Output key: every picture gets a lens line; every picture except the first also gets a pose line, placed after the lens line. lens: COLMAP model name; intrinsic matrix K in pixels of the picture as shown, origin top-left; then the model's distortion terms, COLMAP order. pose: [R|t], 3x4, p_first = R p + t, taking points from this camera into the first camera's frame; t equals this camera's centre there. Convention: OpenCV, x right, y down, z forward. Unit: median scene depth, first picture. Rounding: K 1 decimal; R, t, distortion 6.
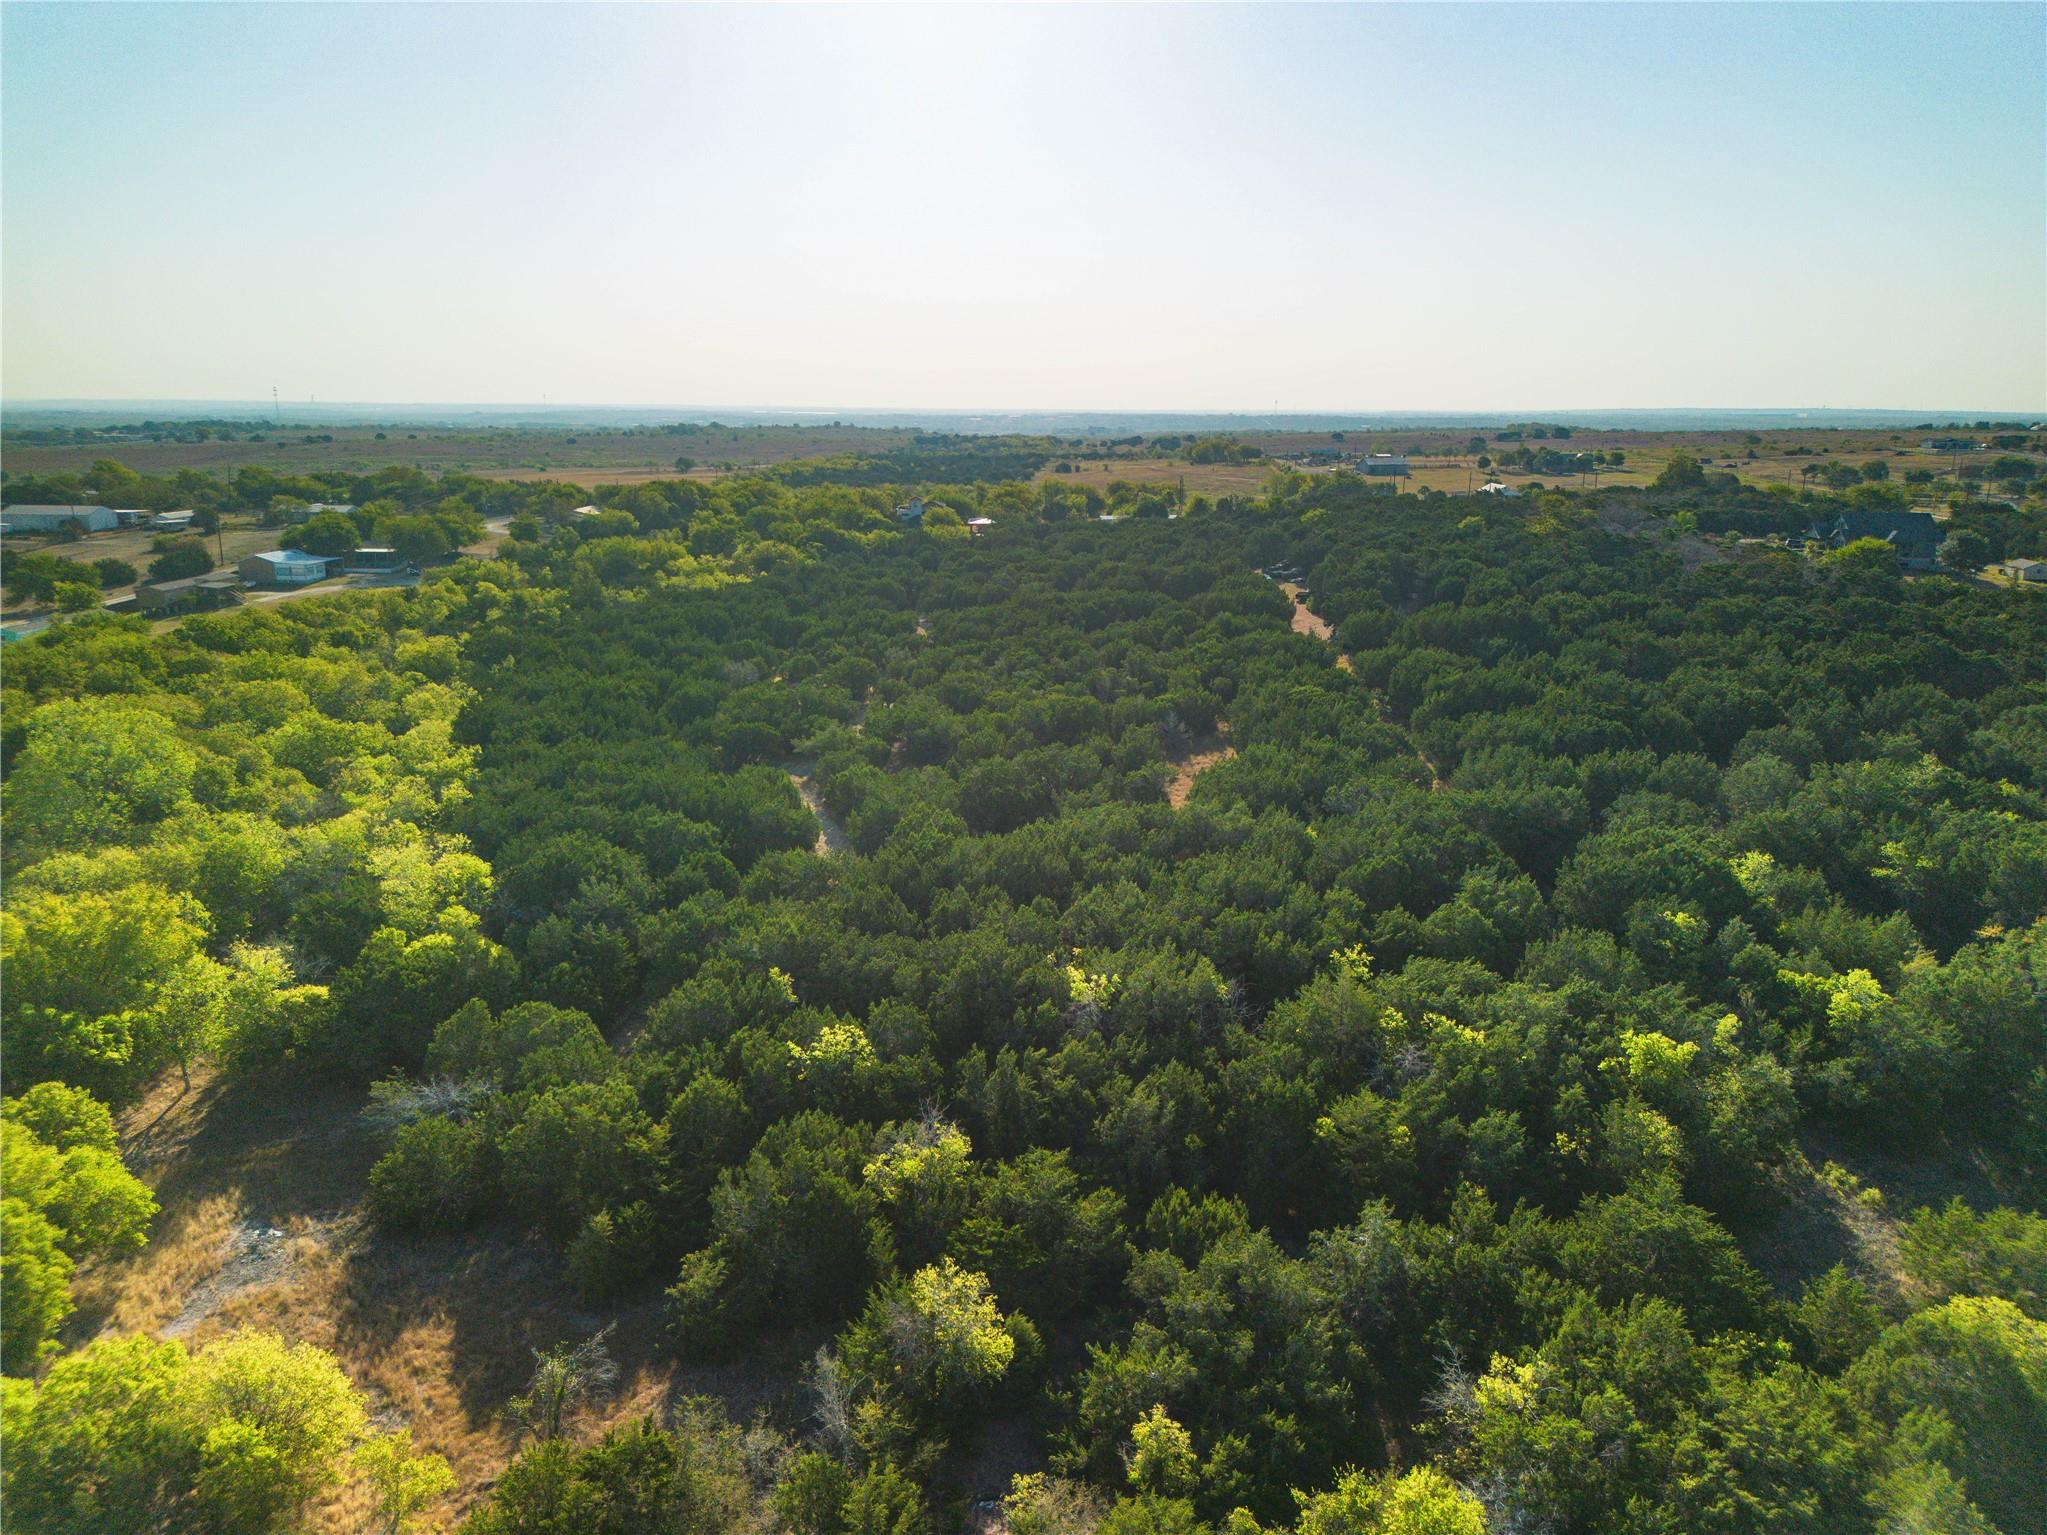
lens RADIAL K [[1437.4, 0, 1023.5], [0, 1437.4, 767.5], [0, 0, 1]] dist [0.074013, -0.071900]
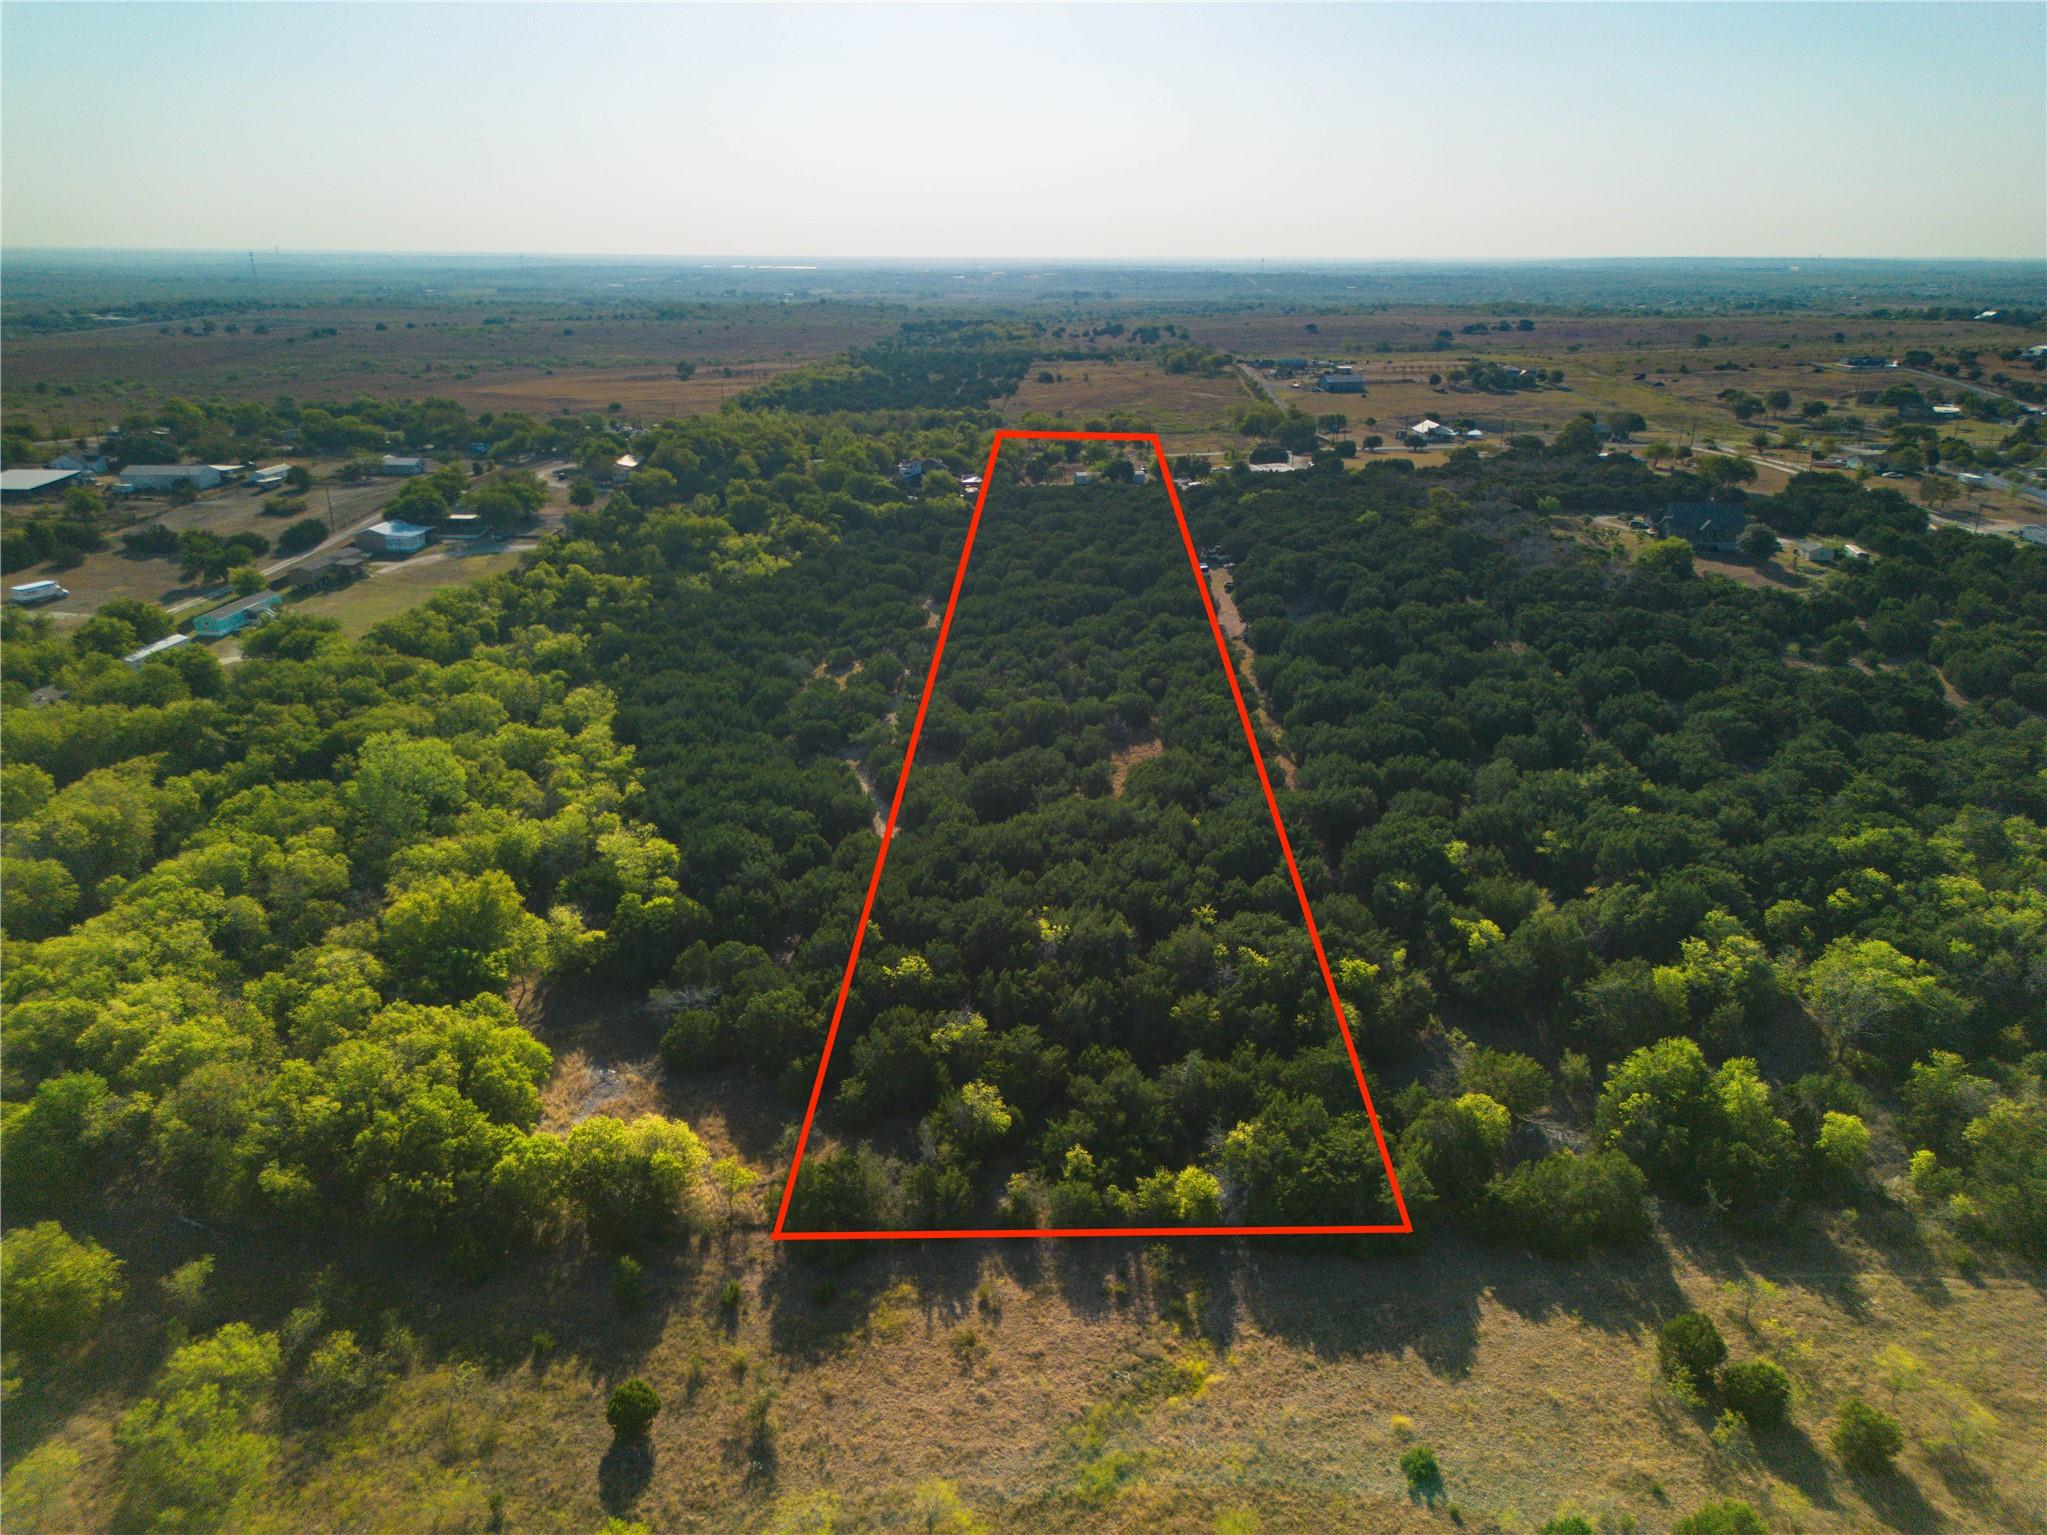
lens RADIAL K [[1426.7, 0, 1023.5], [0, 1426.7, 767.5], [0, 0, 1]] dist [0.137326, -0.212015]
pose [[0.999941, -0.005240, 0.009531, -0.003530], [0.004285, 0.995215, 0.097616, -0.187472], [-0.009997, -0.097569, 0.995179, -0.614324]]
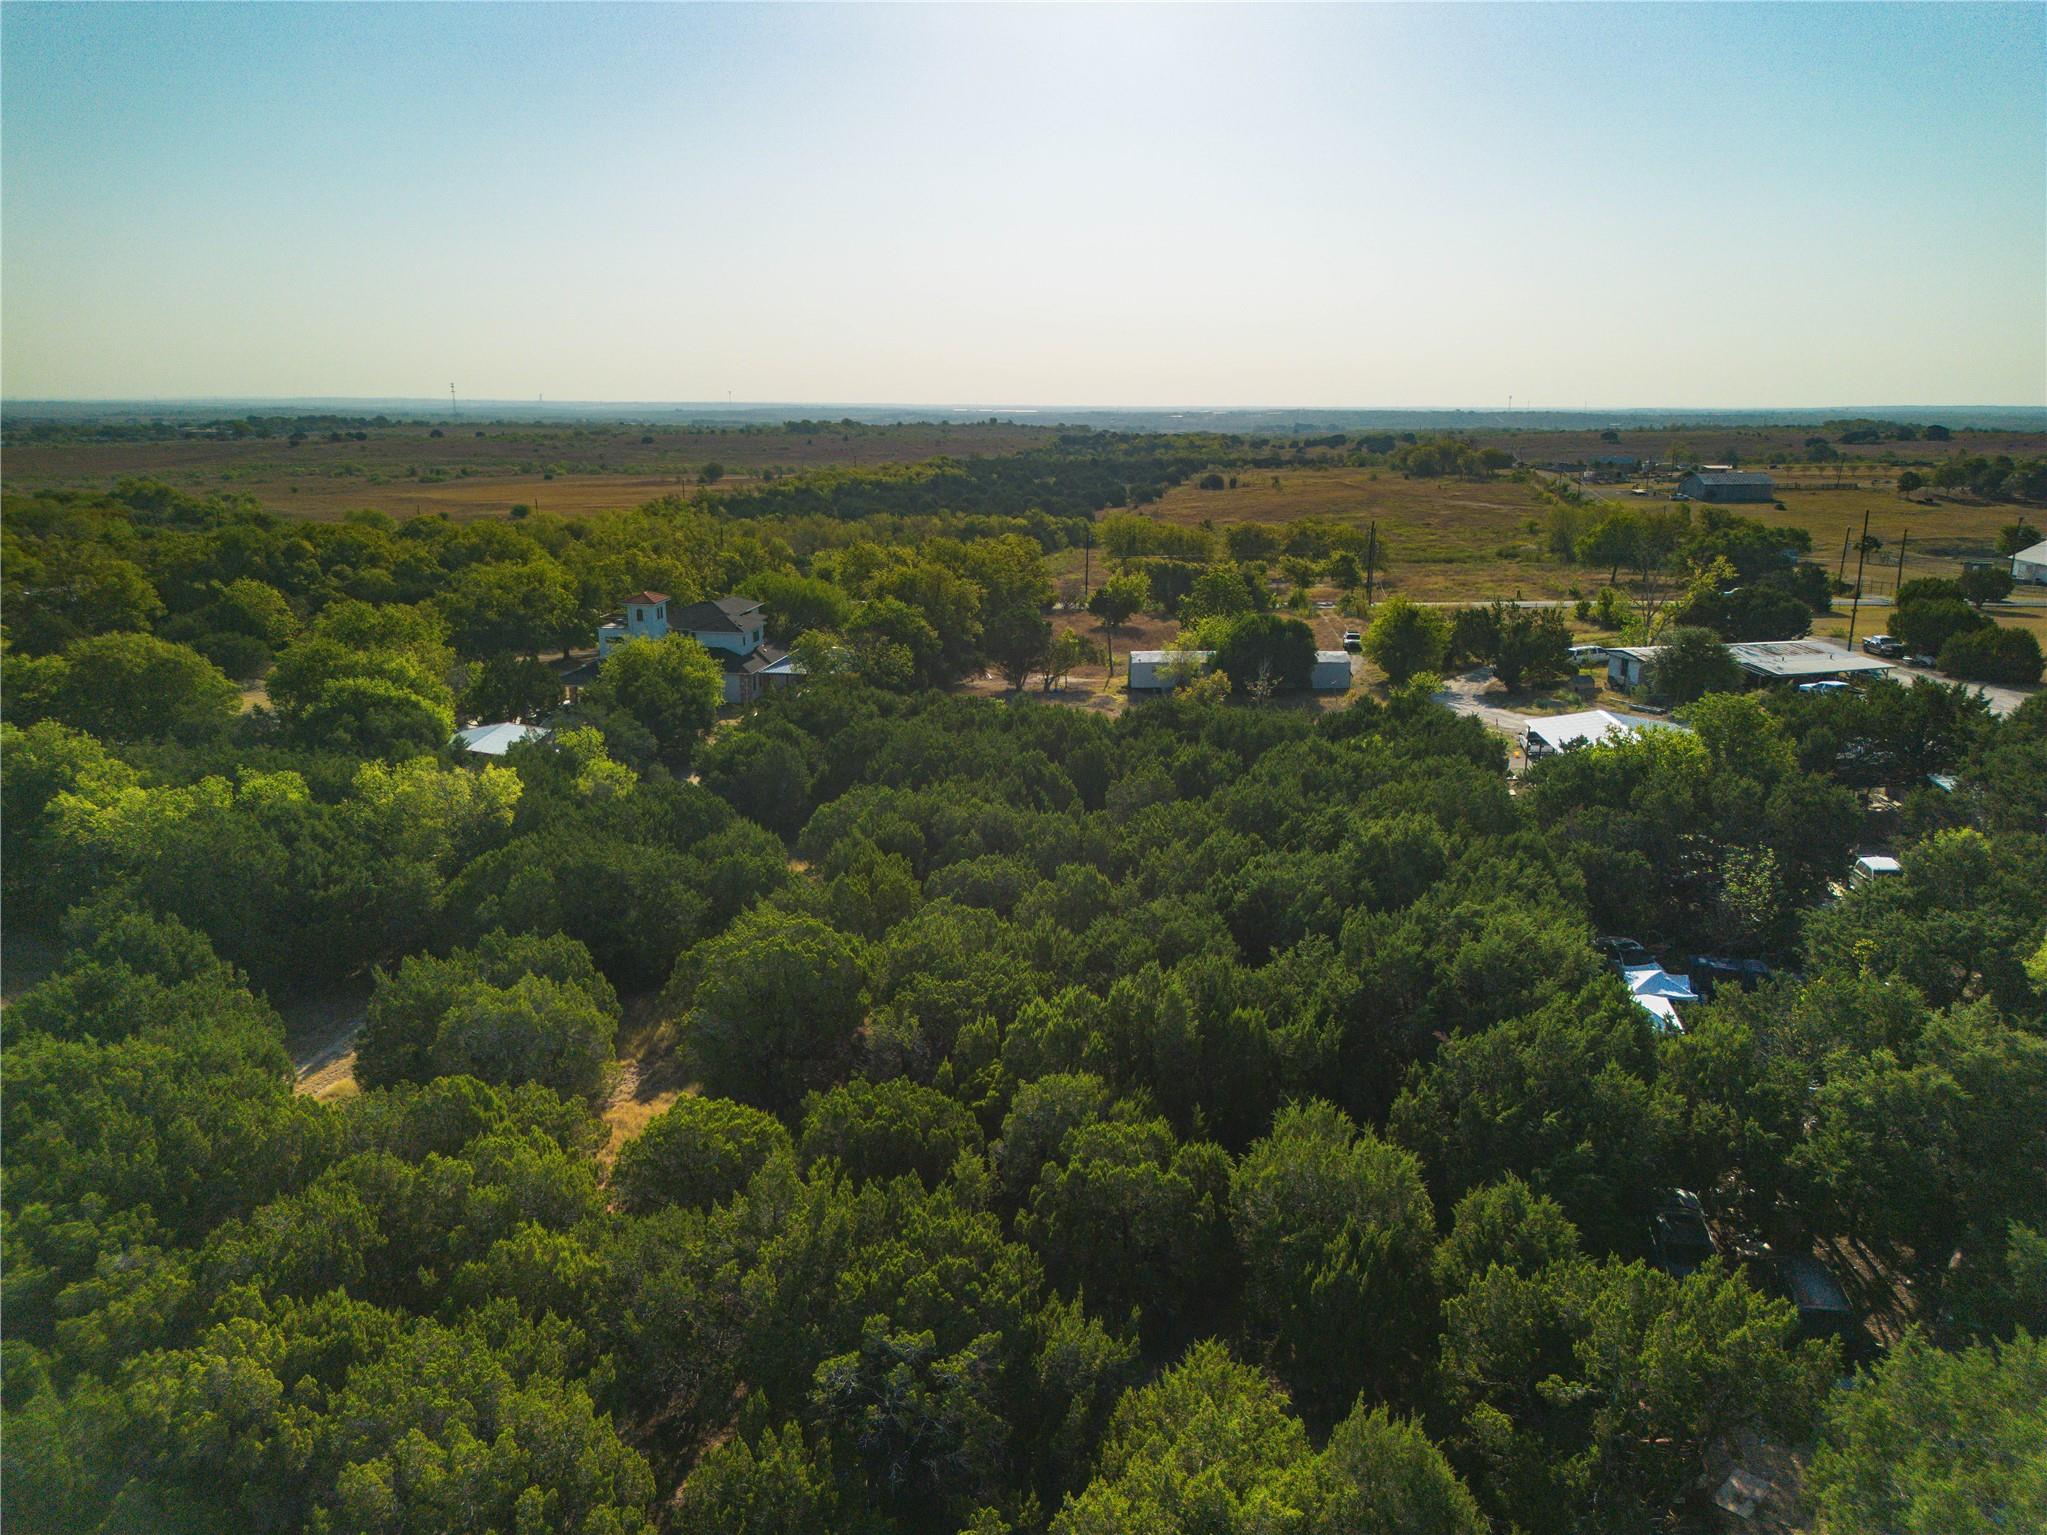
lens RADIAL K [[1437.4, 0, 1023.5], [0, 1437.4, 767.5], [0, 0, 1]] dist [0.074013, -0.071900]
pose [[0.989771, 0.035693, -0.138130, 0.280796], [-0.035534, 0.999362, 0.003622, -0.524041], [0.138171, 0.001323, 0.990408, 2.260150]]
